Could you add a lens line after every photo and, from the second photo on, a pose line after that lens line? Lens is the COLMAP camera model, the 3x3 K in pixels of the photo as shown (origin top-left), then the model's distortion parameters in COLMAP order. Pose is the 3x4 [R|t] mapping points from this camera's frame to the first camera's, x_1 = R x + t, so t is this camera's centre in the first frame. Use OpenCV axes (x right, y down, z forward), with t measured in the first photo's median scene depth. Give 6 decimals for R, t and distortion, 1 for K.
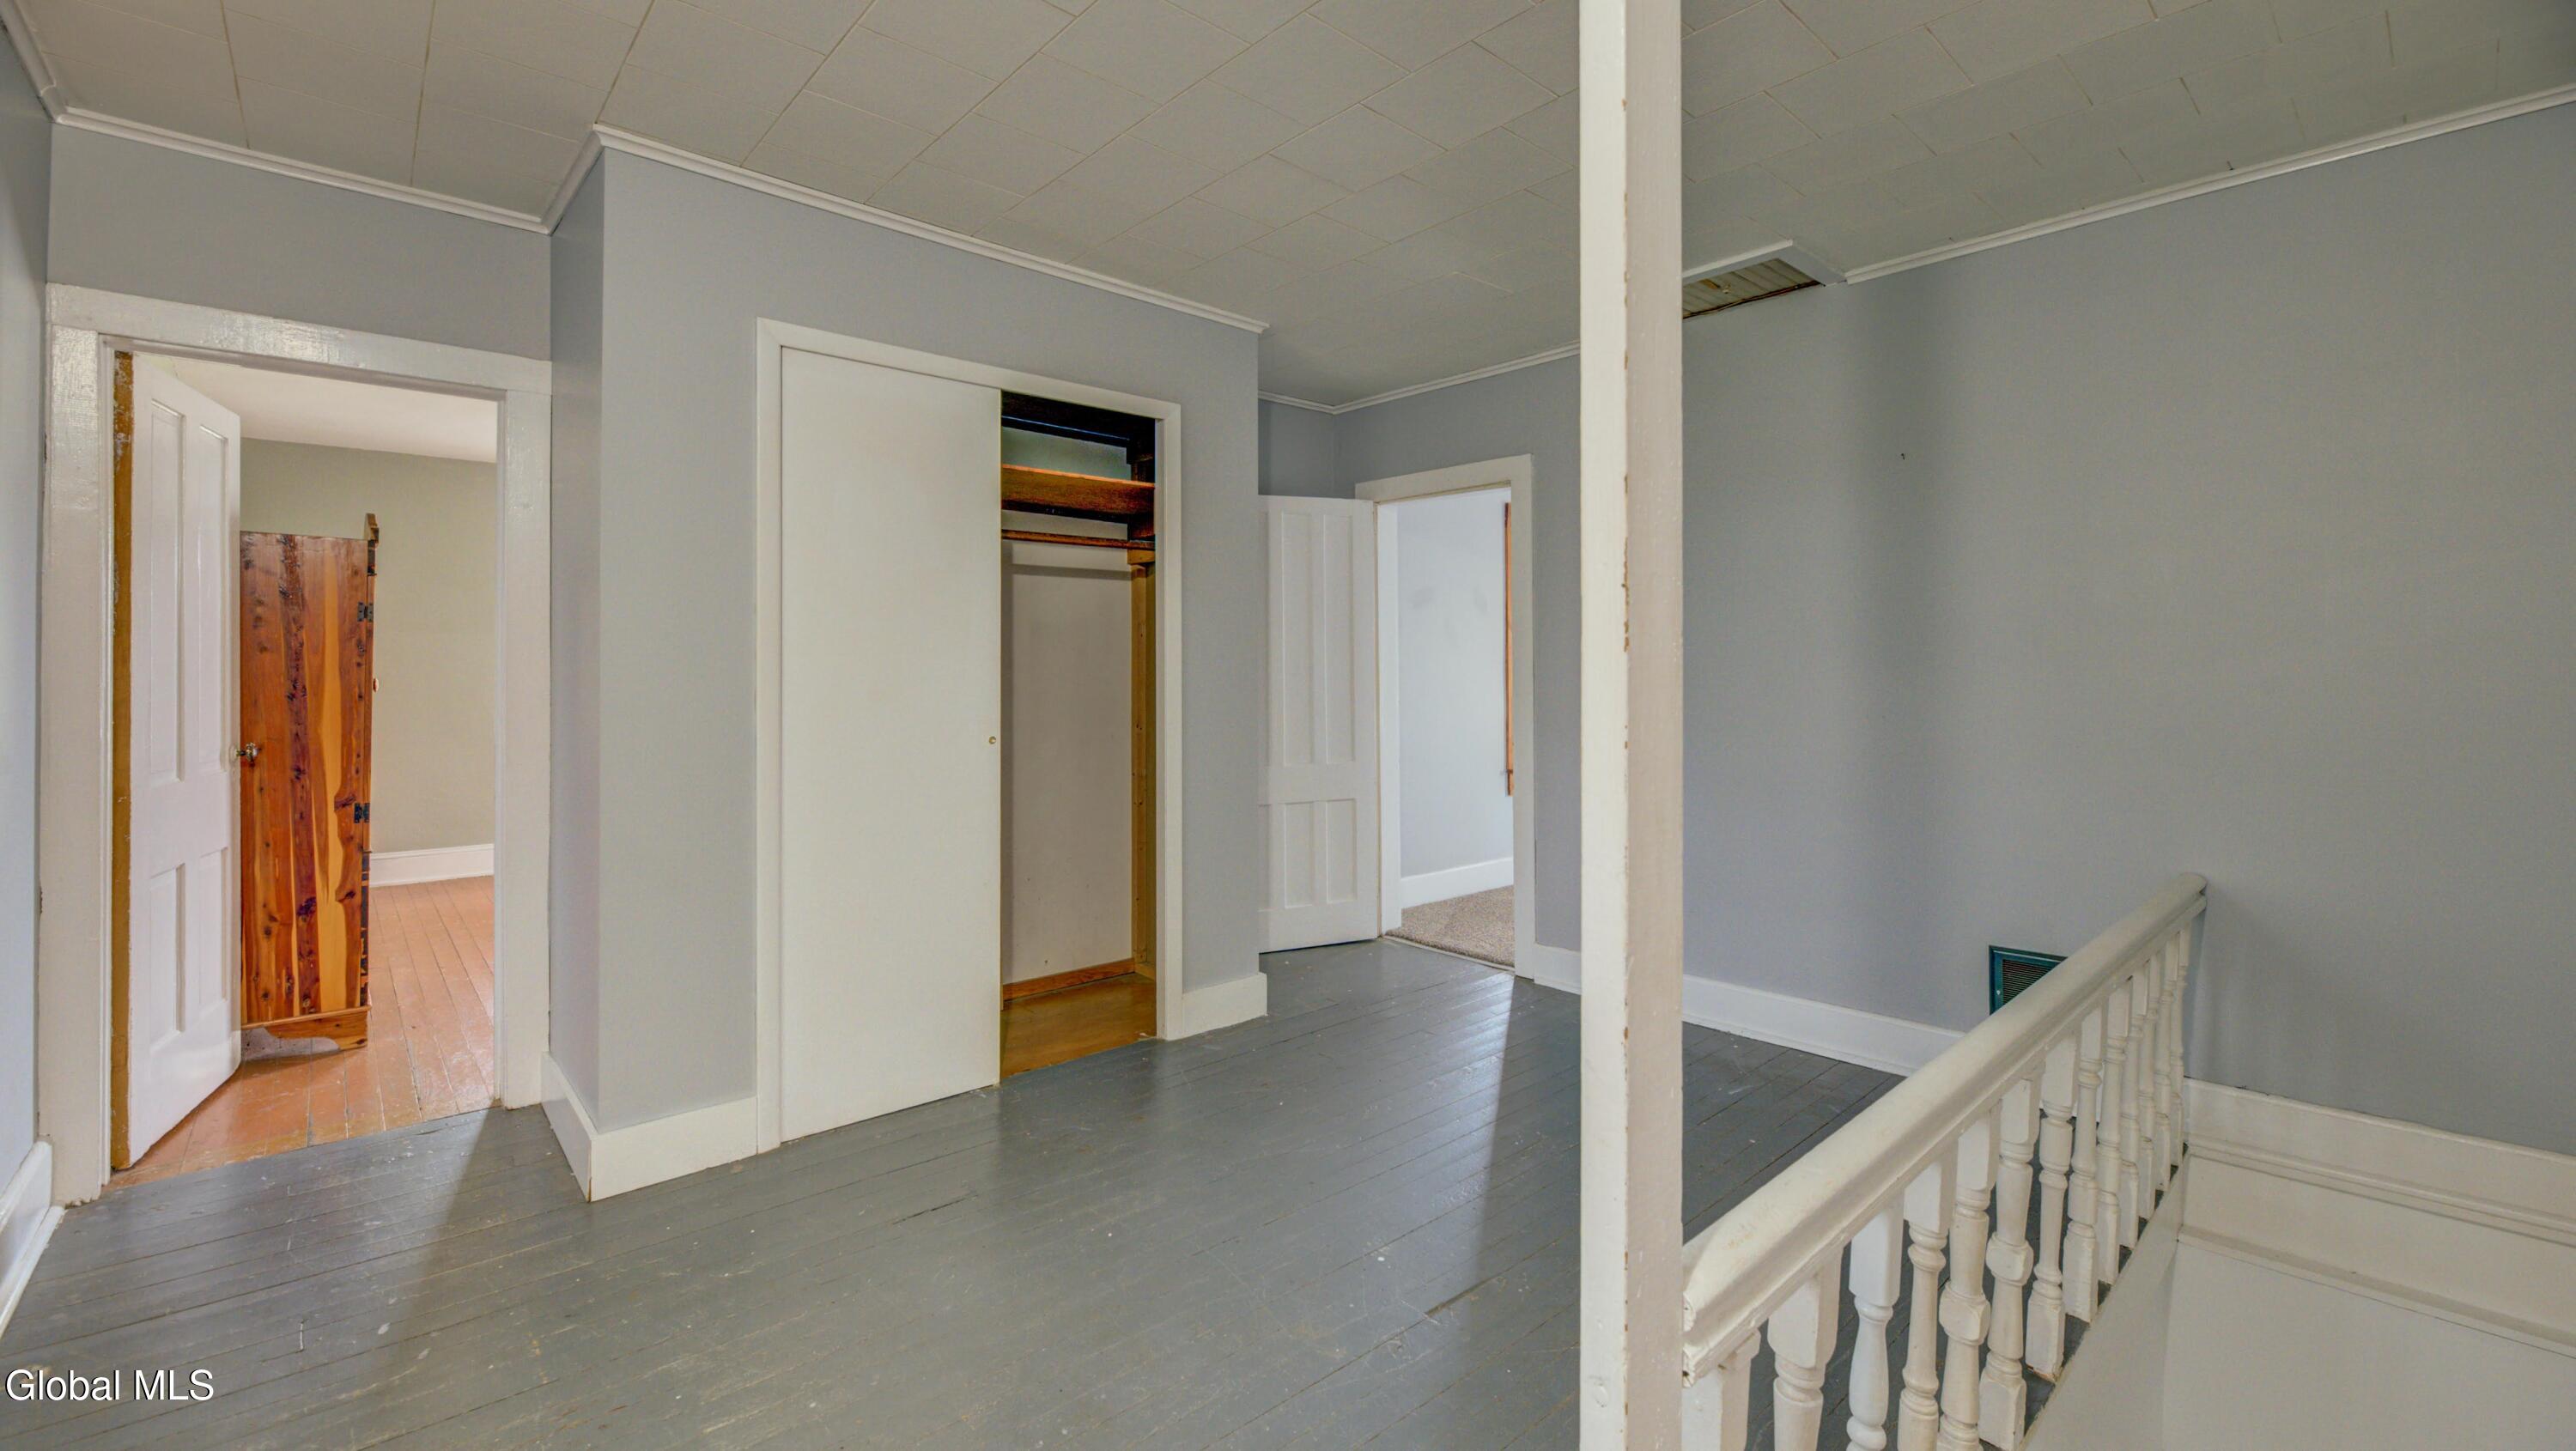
lens RADIAL K [[1059.7, 0, 1339.2], [0, 1059.7, 674.1], [0, 0, 1]] dist [-0.002275, -0.000999]
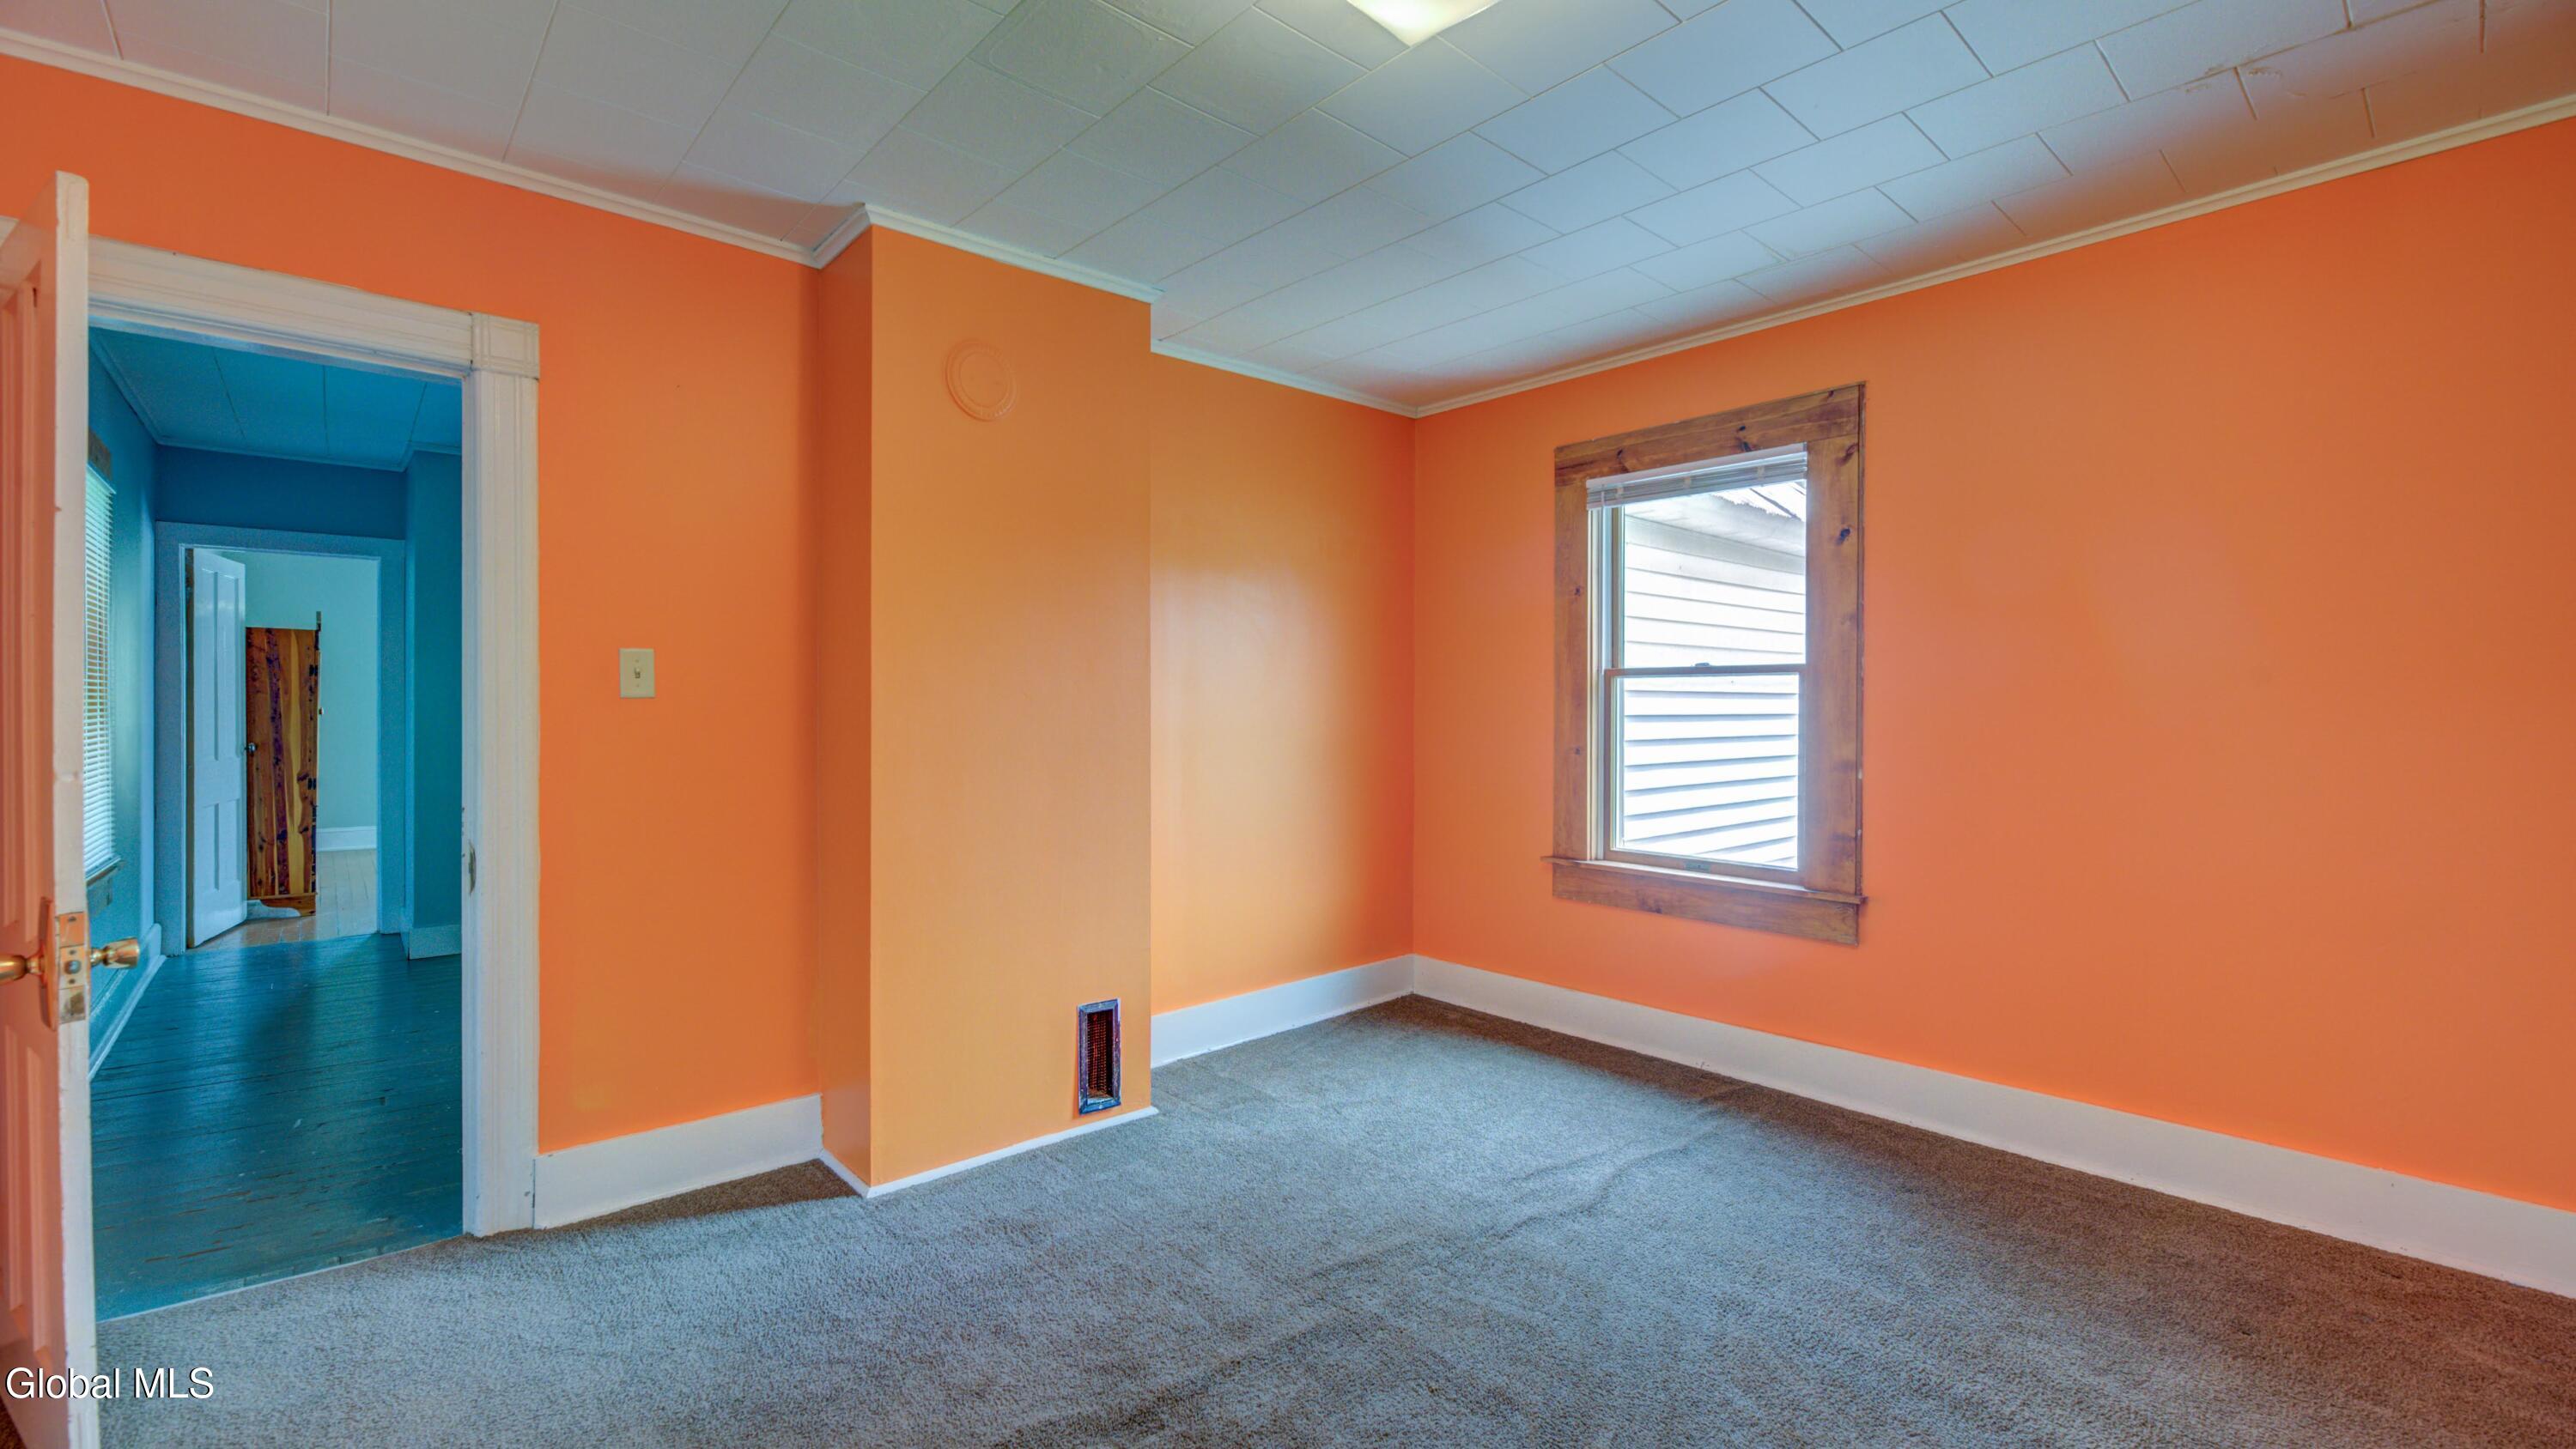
lens RADIAL K [[1059.6, 0, 1266.9], [0, 1059.6, 715.9], [0, 0, 1]] dist [-0.002275, -0.000999]
pose [[0.999369, 0.001037, -0.035496, 0.761686], [-0.000874, 0.999989, 0.004629, 0.007804], [0.035500, -0.004595, 0.999359, -0.737643]]
